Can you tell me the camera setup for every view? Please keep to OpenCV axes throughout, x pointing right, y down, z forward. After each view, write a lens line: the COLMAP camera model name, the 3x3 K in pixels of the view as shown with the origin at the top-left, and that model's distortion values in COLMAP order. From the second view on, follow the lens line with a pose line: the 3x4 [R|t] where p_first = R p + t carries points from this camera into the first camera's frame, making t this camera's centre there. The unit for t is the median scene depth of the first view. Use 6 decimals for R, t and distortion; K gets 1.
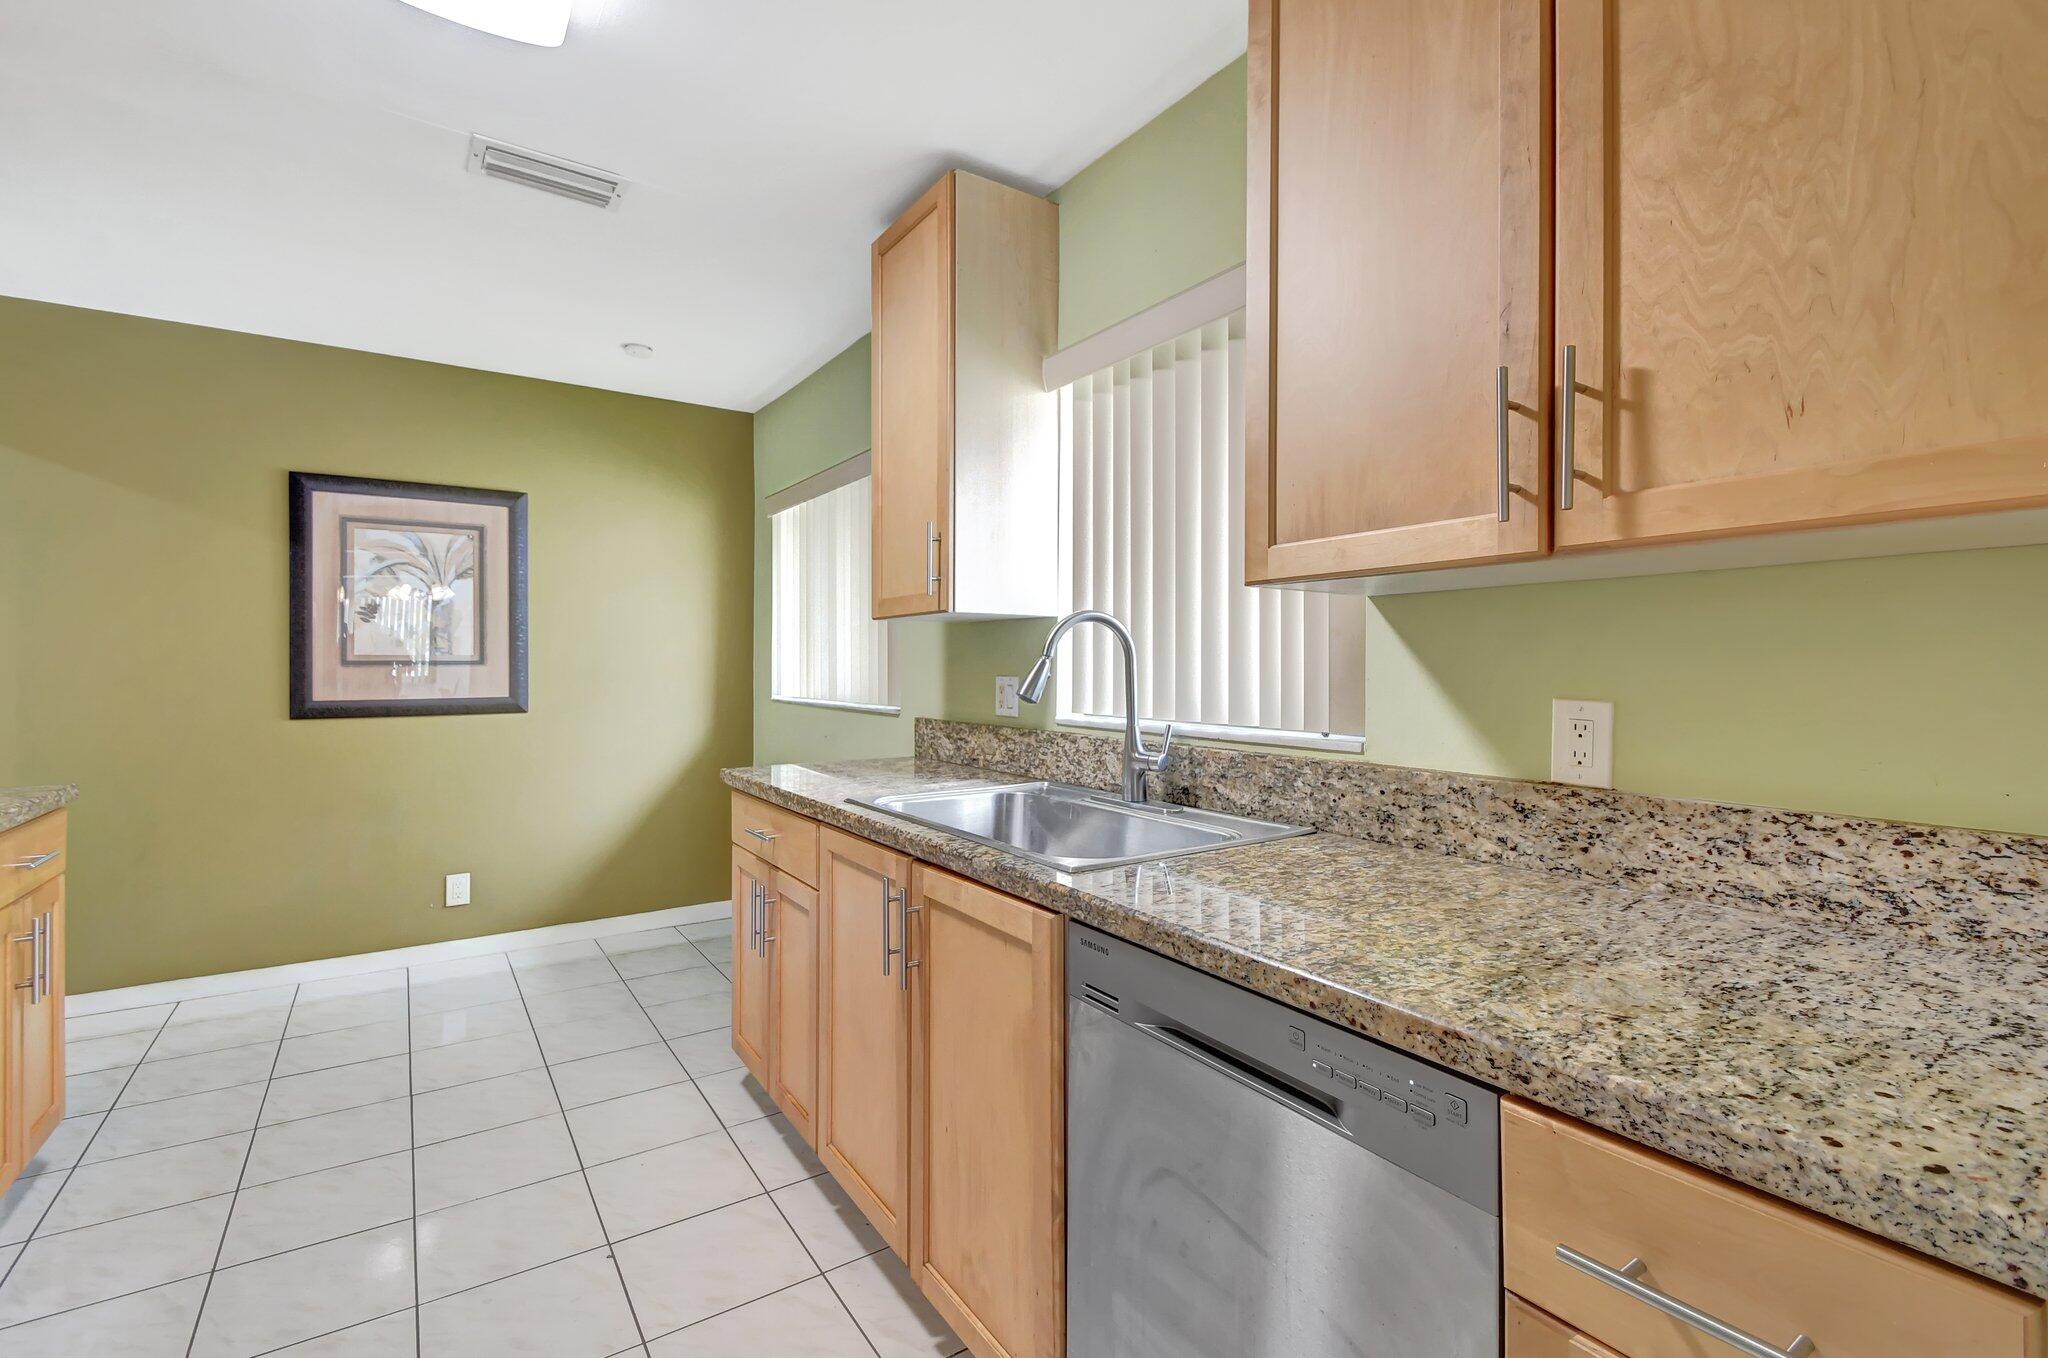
lens RADIAL K [[917.4, 0, 1017.9], [0, 917.4, 660.7], [0, 0, 1]] dist [-0.008616, -0.000043]
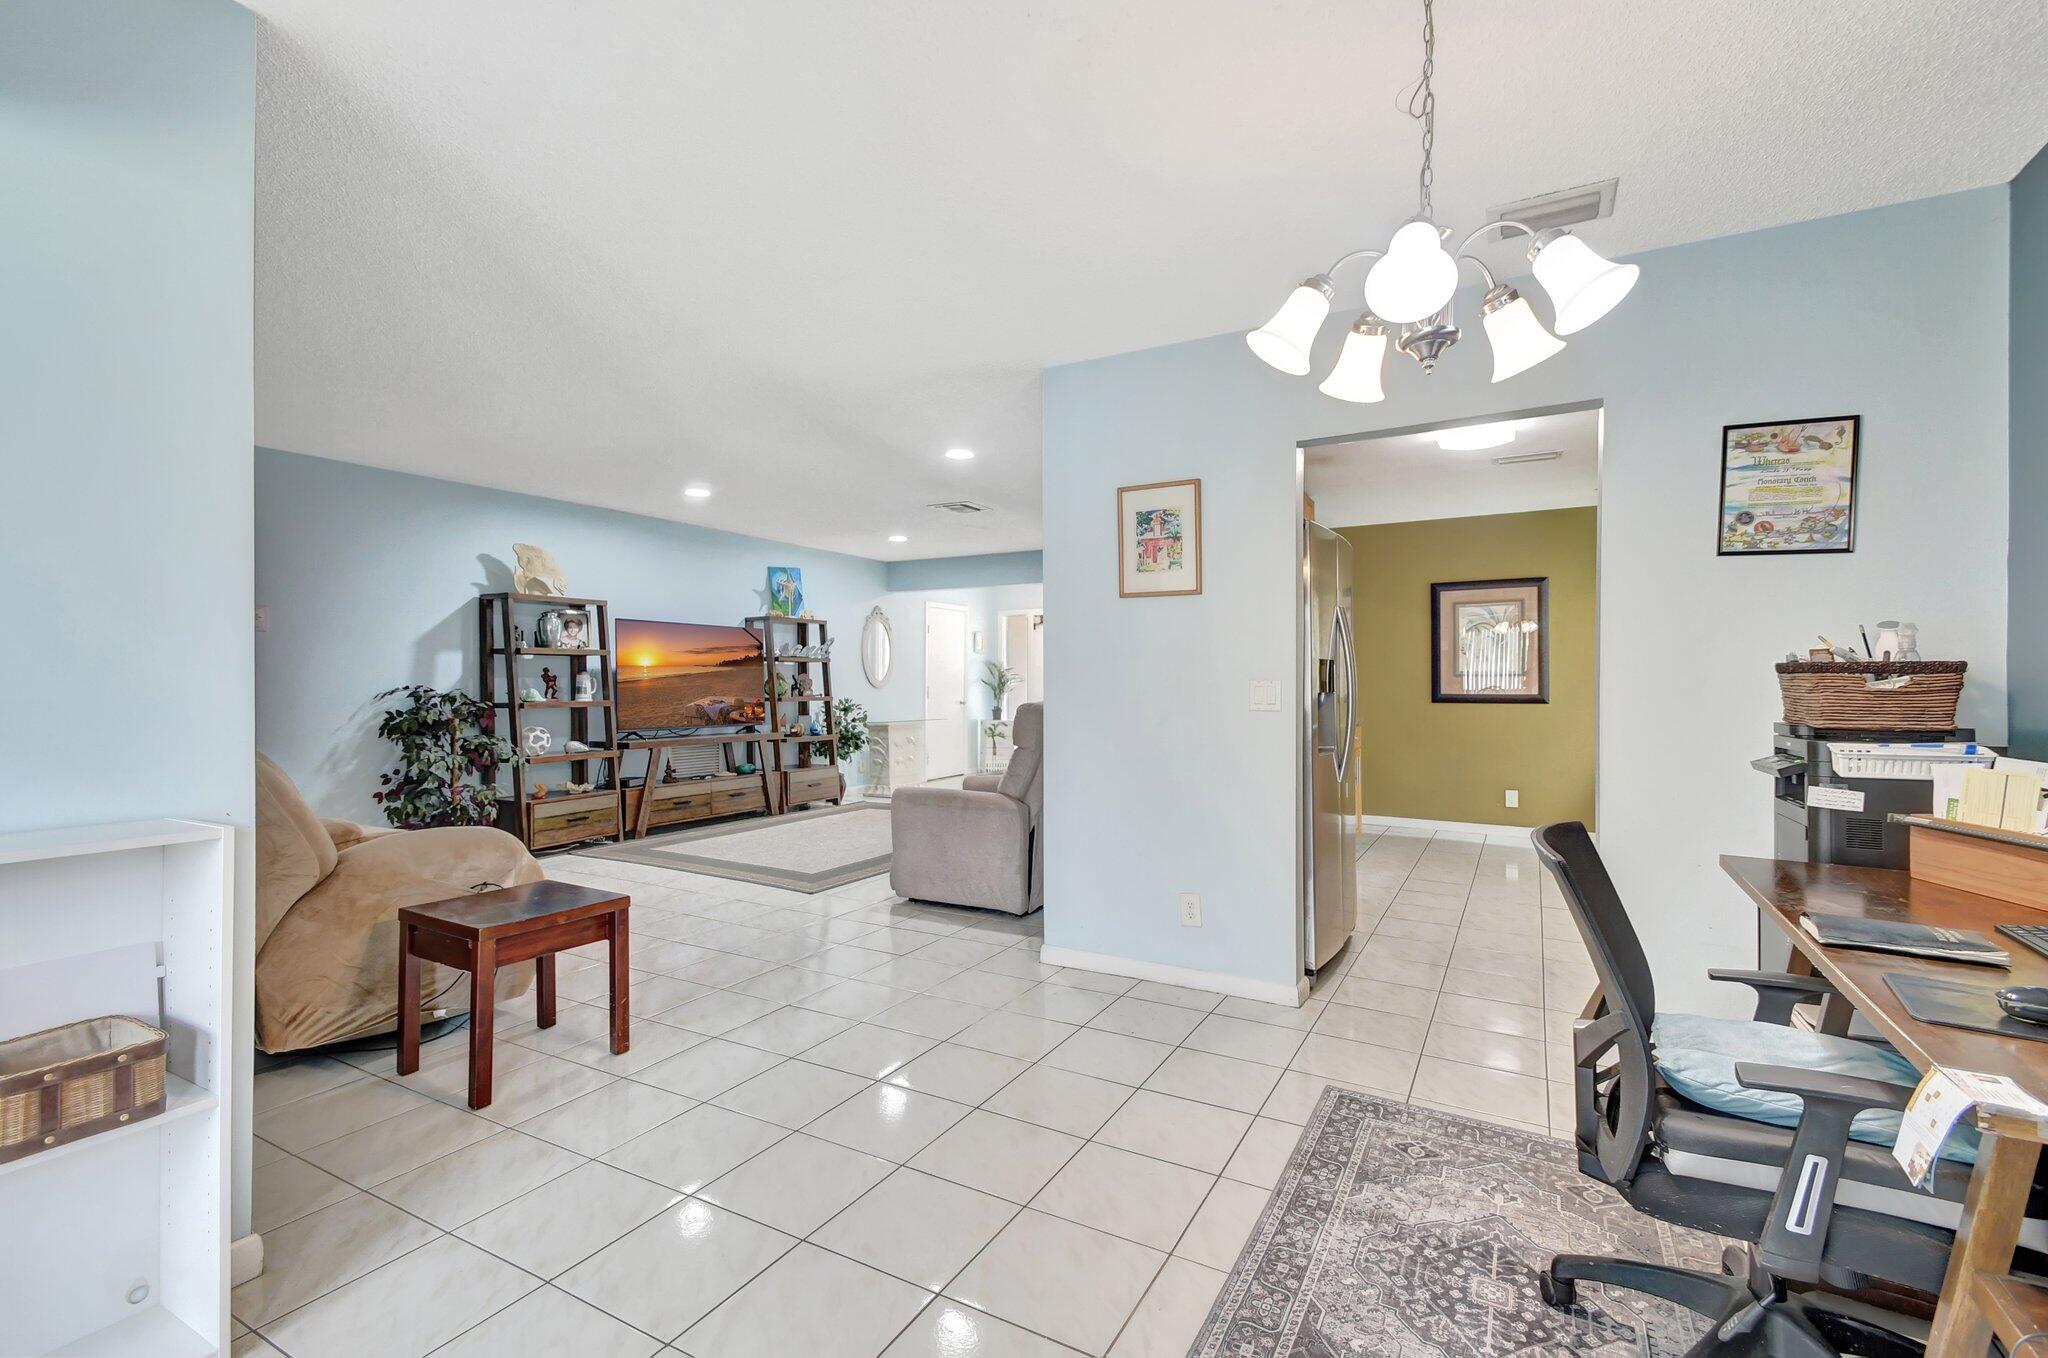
lens RADIAL K [[917.4, 0, 1046.3], [0, 917.4, 685.5], [0, 0, 1]] dist [-0.008616, -0.000043]
pose [[0.468879, 0.001034, -0.883262, 0.588222], [0.009411, 0.999937, 0.006167, 0.002826], [0.883213, -0.011204, 0.468839, -0.701109]]
